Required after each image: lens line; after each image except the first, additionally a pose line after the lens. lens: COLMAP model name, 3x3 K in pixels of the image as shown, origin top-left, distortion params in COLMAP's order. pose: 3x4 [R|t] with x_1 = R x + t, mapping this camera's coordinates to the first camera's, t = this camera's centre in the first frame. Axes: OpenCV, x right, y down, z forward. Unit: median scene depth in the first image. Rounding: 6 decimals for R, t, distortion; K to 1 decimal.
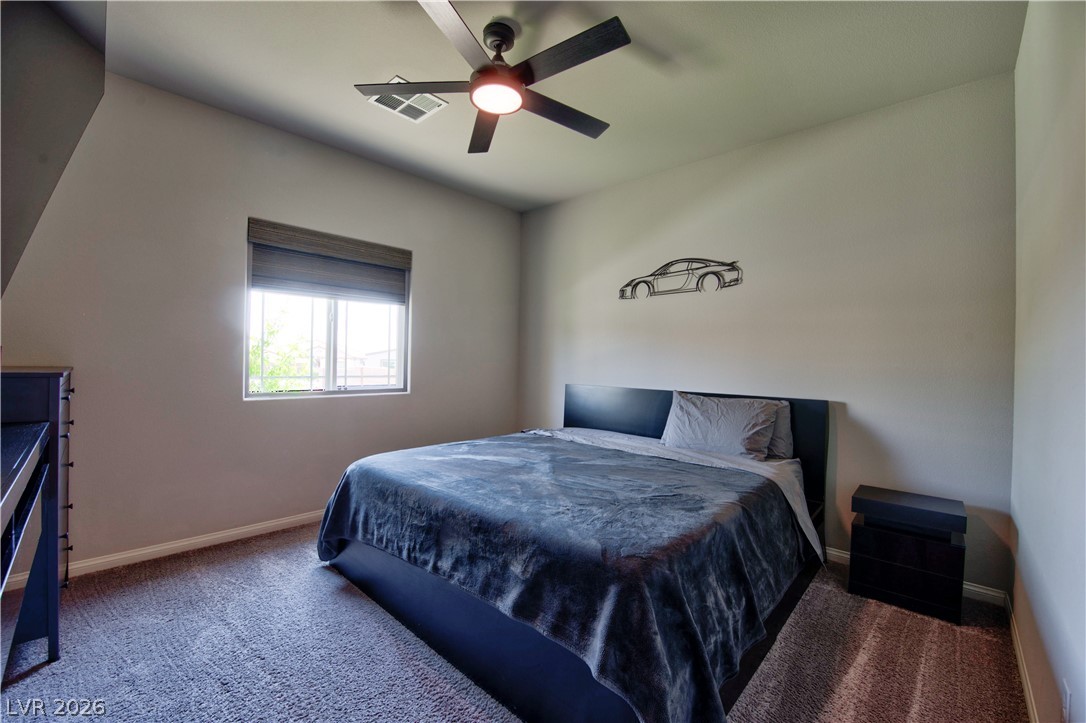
lens RADIAL K [[429.0, 0, 540.2], [0, 429.0, 363.3], [0, 0, 1]] dist [-0.022673, -0.001502]
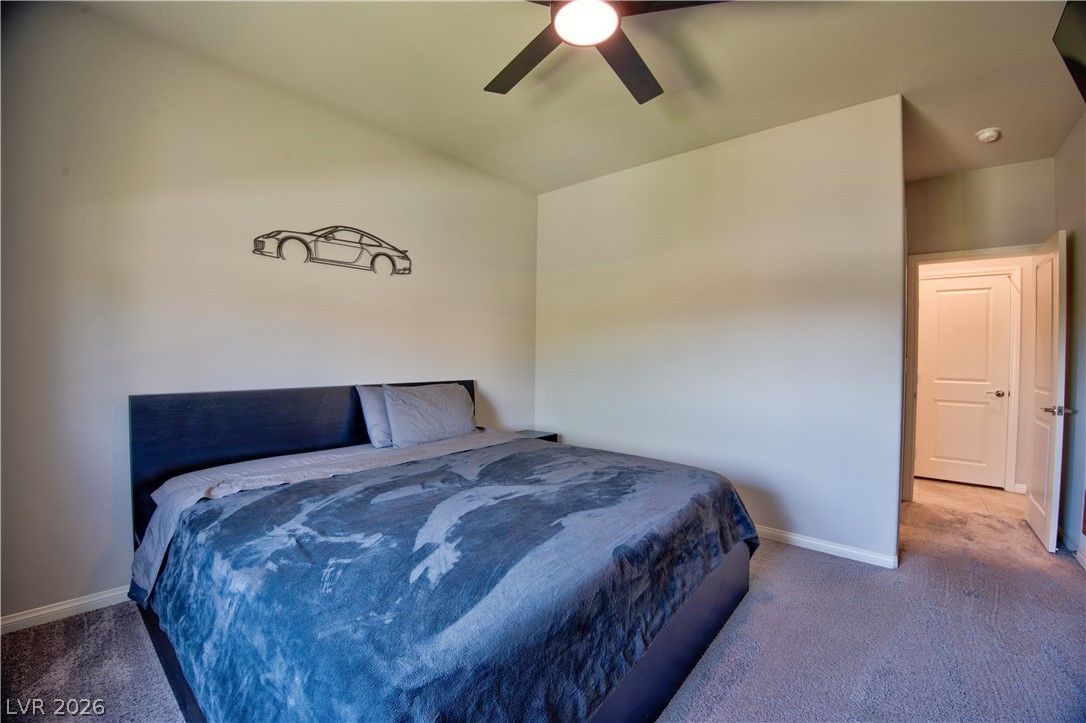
lens RADIAL K [[429.0, 0, 575.8], [0, 429.0, 366.5], [0, 0, 1]] dist [-0.022673, -0.001502]
pose [[-0.061237, -0.039380, 0.997346, -0.336240], [-0.002188, 0.999224, 0.039319, -0.004240], [-0.998121, 0.000225, -0.061276, 0.386204]]
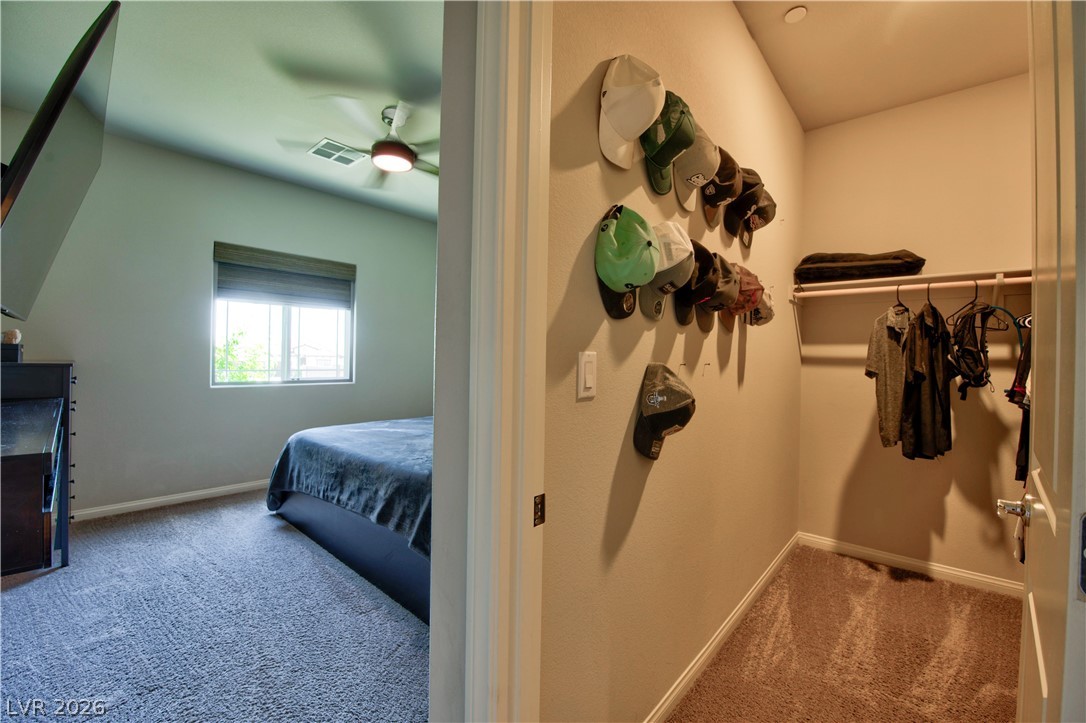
lens RADIAL K [[429.0, 0, 543.6], [0, 429.0, 358.8], [0, 0, 1]] dist [-0.022673, -0.001502]
pose [[0.999644, -0.004598, 0.026267, 0.338269], [0.004665, 0.999986, -0.002479, 0.011360], [-0.026255, 0.002601, 0.999652, -0.368956]]
